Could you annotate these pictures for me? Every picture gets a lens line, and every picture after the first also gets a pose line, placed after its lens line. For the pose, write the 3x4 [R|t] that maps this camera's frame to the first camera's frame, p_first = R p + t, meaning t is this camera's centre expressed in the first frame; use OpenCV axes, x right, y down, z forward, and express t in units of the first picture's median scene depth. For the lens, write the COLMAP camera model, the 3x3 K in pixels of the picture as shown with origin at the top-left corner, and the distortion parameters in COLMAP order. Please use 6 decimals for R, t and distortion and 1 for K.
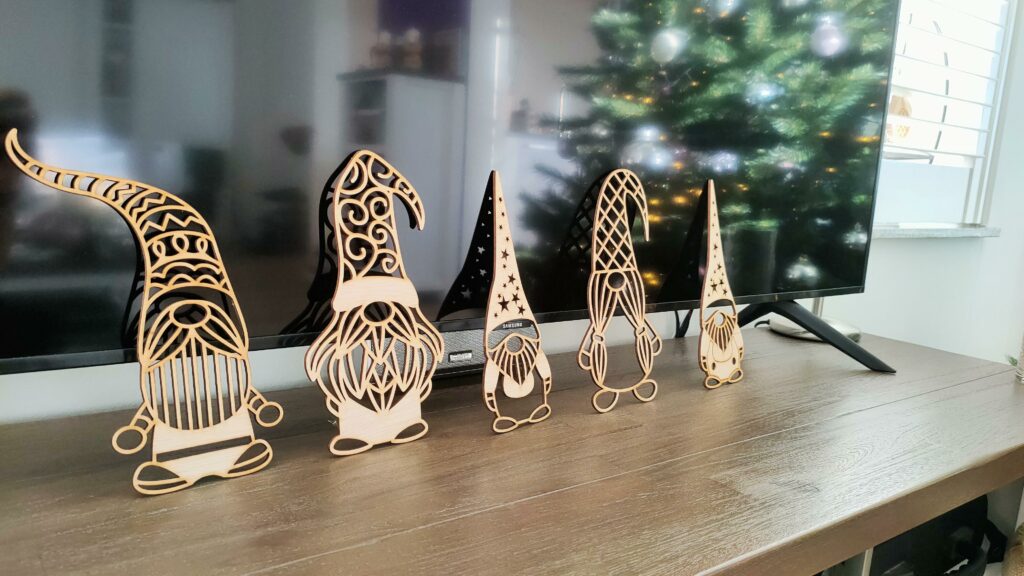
lens RADIAL K [[796.6, 0, 491.3], [0, 796.6, 304.7], [0, 0, 1]] dist [0.076185, -0.148320]
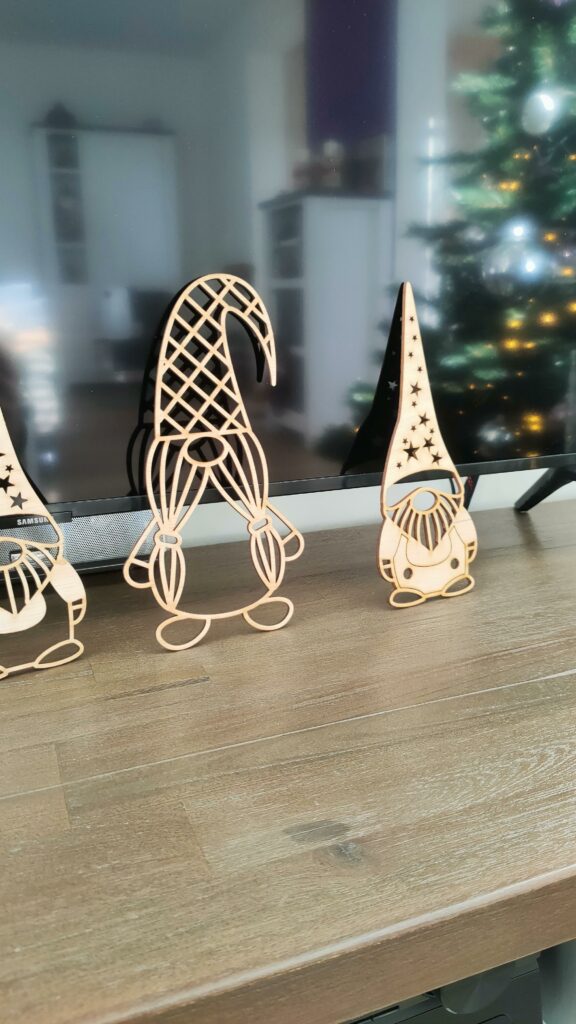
lens RADIAL K [[796.6, 0, 273.7], [0, 796.6, 513.5], [0, 0, 1]] dist [0.076185, -0.148320]
pose [[0.961587, 0.006121, -0.274430, 0.384826], [0.017724, 0.996281, 0.084324, -0.031959], [0.273926, -0.085949, 0.957903, 0.381488]]
